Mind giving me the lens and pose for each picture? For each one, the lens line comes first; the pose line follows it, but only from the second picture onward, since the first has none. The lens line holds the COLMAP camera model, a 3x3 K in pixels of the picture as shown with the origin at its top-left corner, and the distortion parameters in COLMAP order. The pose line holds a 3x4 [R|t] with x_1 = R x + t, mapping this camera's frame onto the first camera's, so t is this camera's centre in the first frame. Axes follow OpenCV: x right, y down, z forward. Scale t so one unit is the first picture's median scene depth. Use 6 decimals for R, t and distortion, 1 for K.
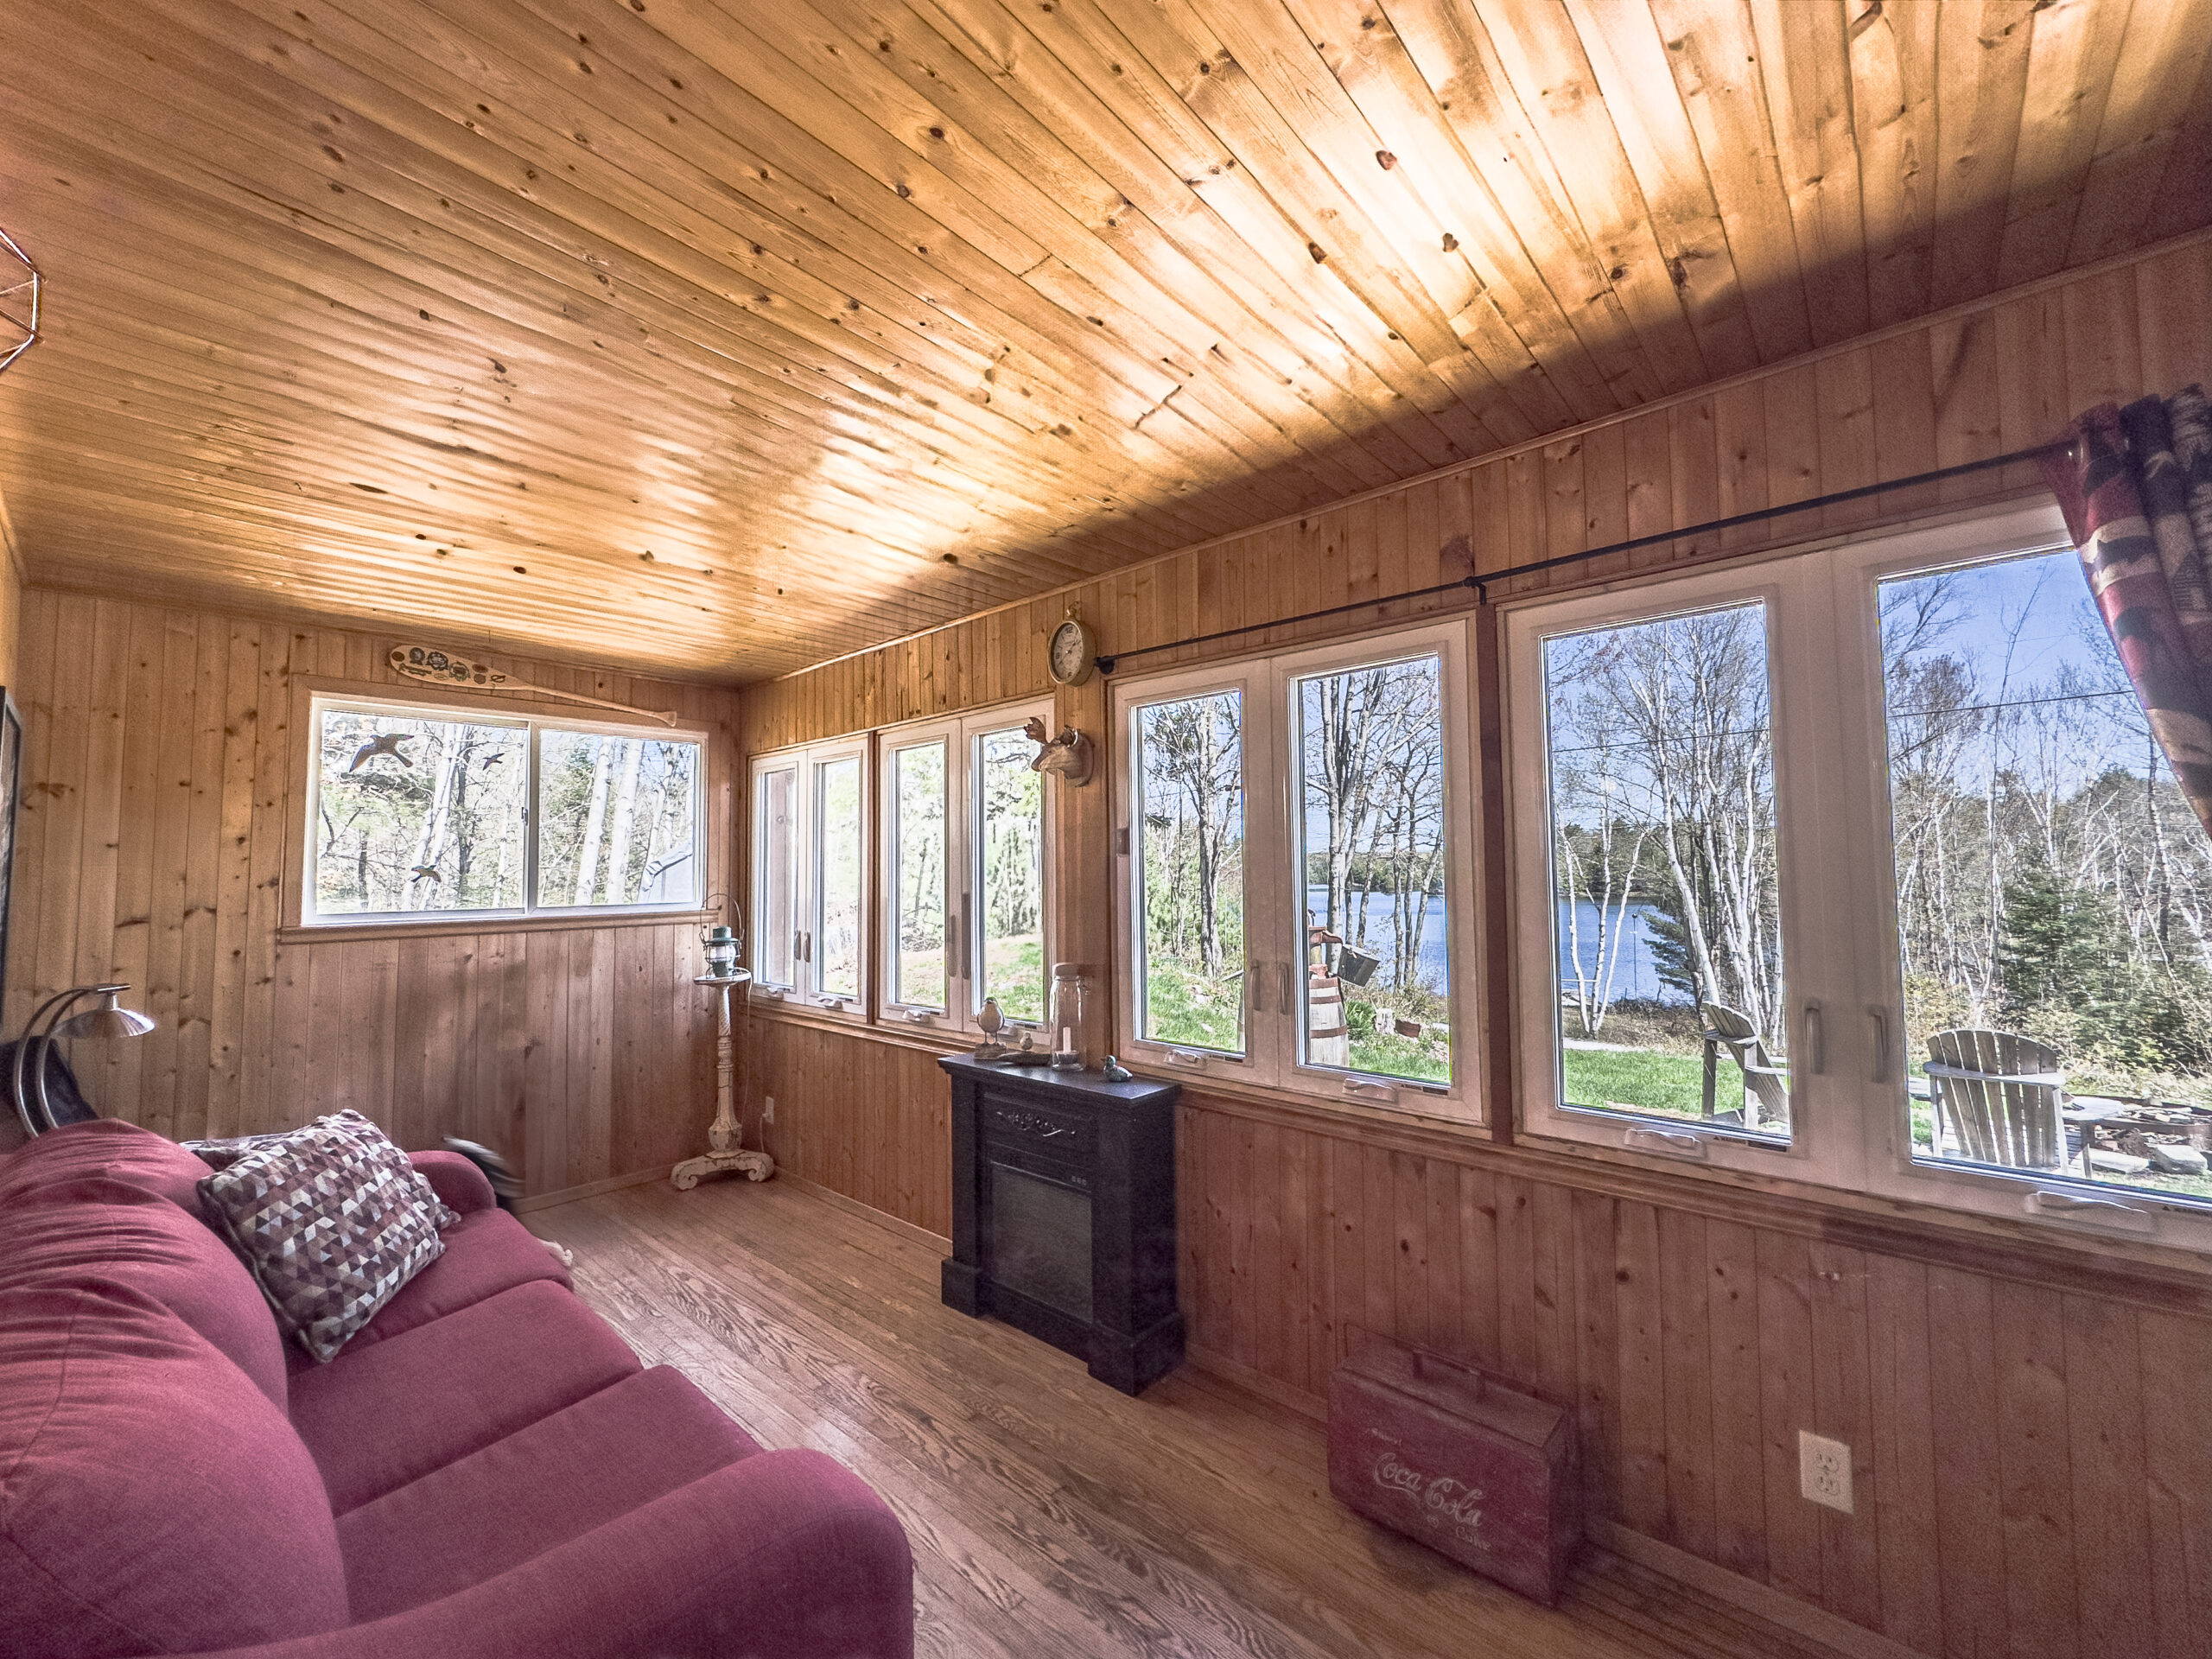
lens RADIAL K [[888.4, 0, 1106.0], [0, 888.4, 829.5], [0, 0, 1]] dist [0.000185, 0.000069]
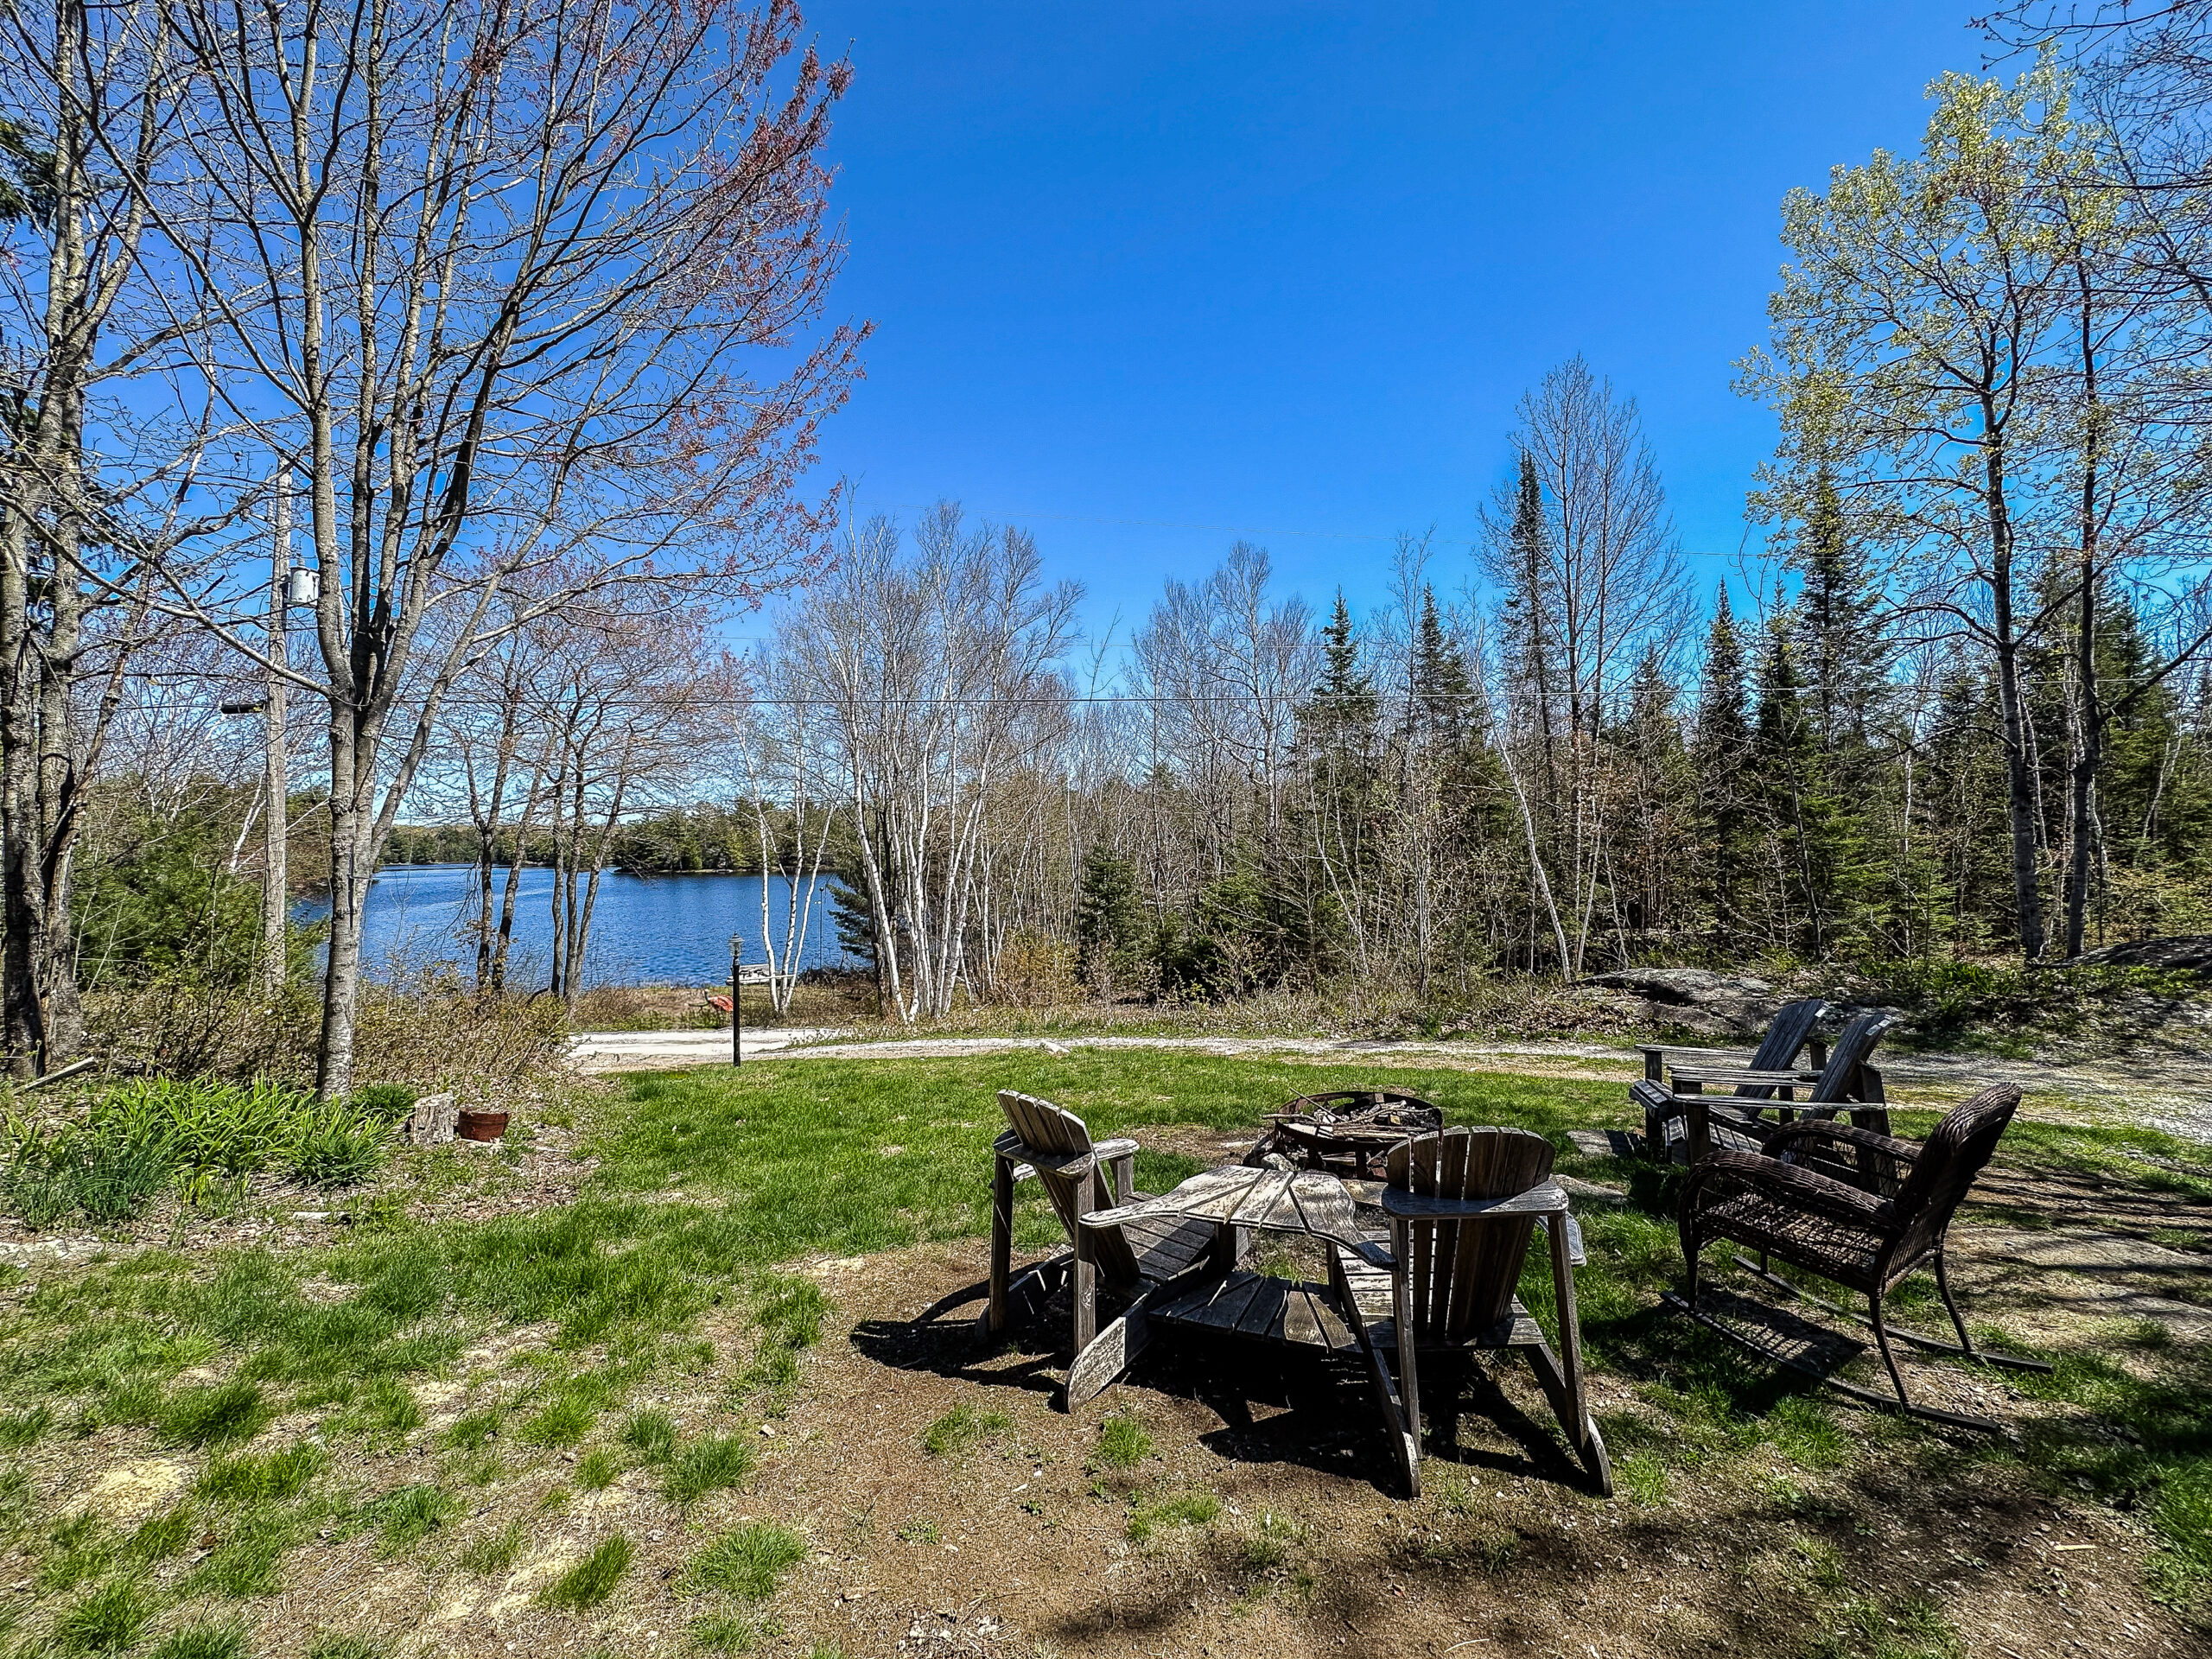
lens RADIAL K [[888.4, 0, 1106.0], [0, 888.4, 829.5], [0, 0, 1]] dist [0.000185, 0.000069]
pose [[0.661403, 0.010666, 0.749955, 0.054969], [-0.031273, 0.999422, 0.013366, 0.005383], [-0.749378, -0.032293, 0.661354, 0.105160]]
